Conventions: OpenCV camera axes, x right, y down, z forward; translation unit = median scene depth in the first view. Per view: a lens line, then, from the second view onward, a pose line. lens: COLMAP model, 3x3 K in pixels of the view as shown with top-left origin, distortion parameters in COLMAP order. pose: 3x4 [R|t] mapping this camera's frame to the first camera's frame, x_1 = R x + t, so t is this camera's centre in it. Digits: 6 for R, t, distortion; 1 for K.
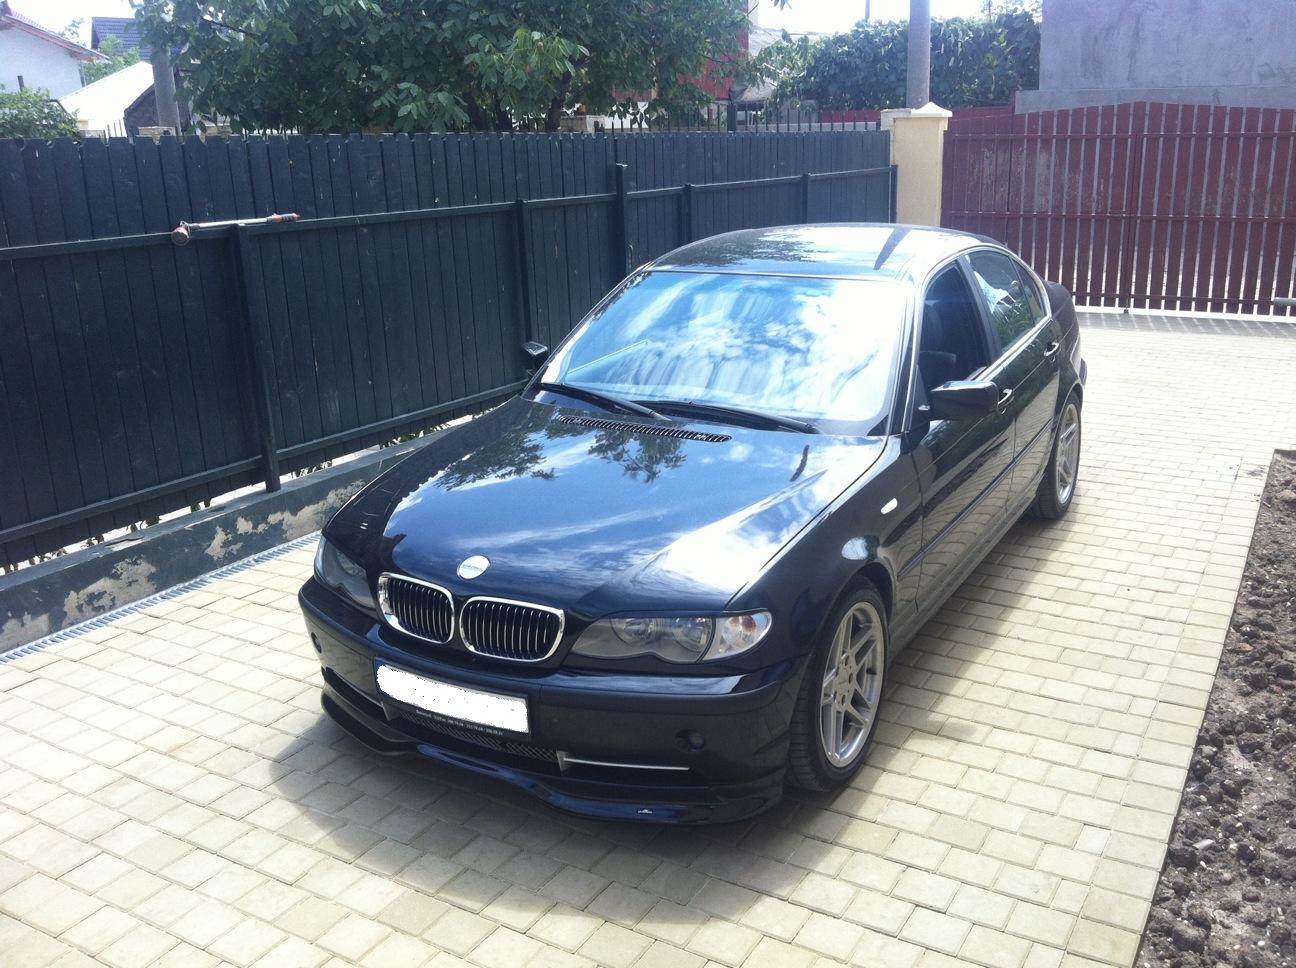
lens RADIAL K [[1135.4, 0, 648.0], [0, 1135.4, 484.0], [0, 0, 1]] dist [-0.058463, 0.080321]
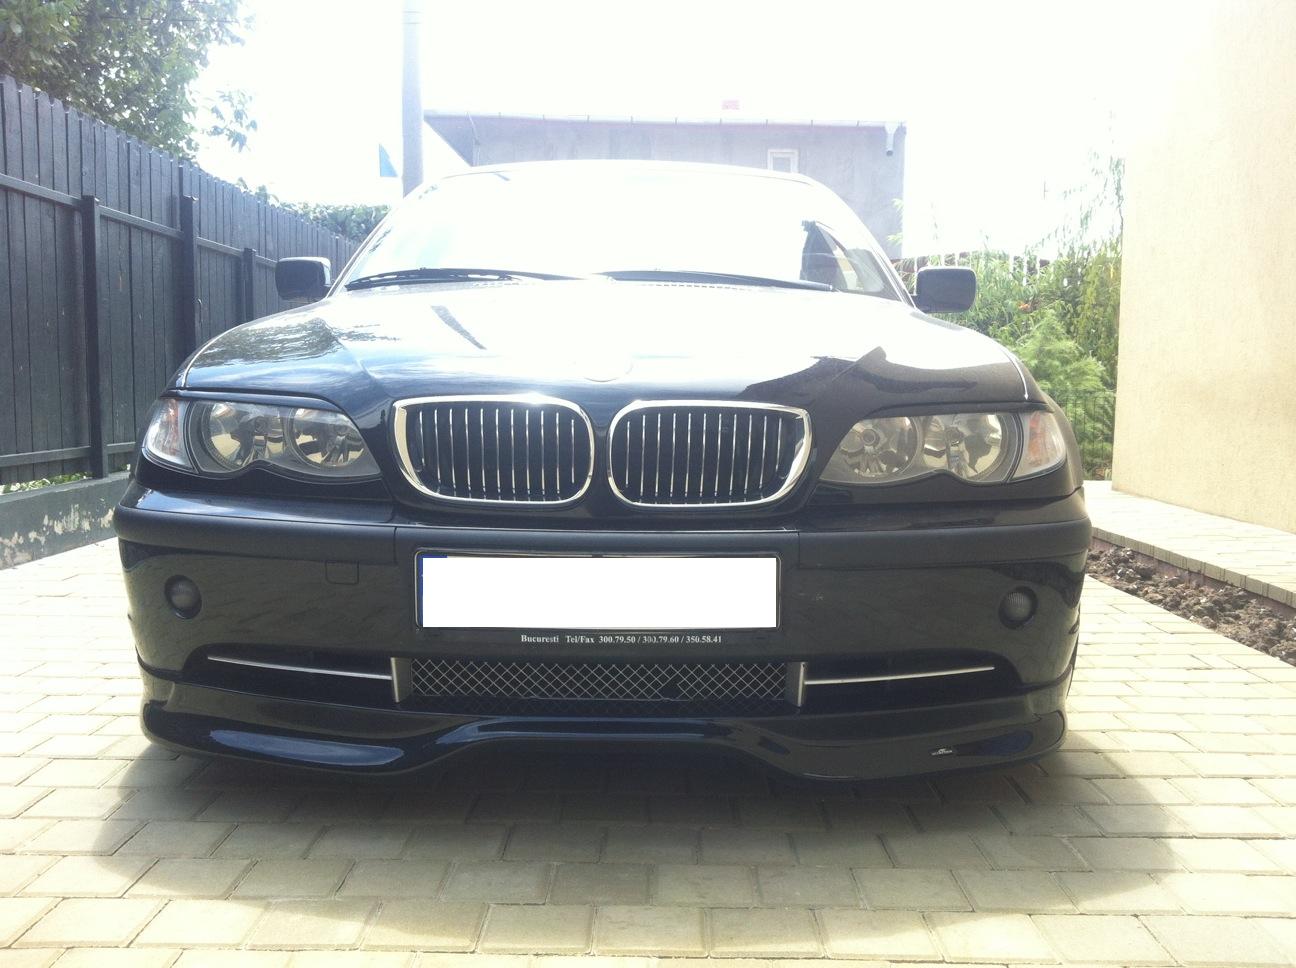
lens RADIAL K [[1161.5, 0, 648.0], [0, 1161.5, 484.0], [0, 0, 1]] dist [0.044525, -0.001364]
pose [[0.862897, -0.012206, 0.505232, -0.442268], [0.112569, 0.979236, -0.168600, 0.237381], [-0.492683, 0.202358, 0.846353, 0.520402]]
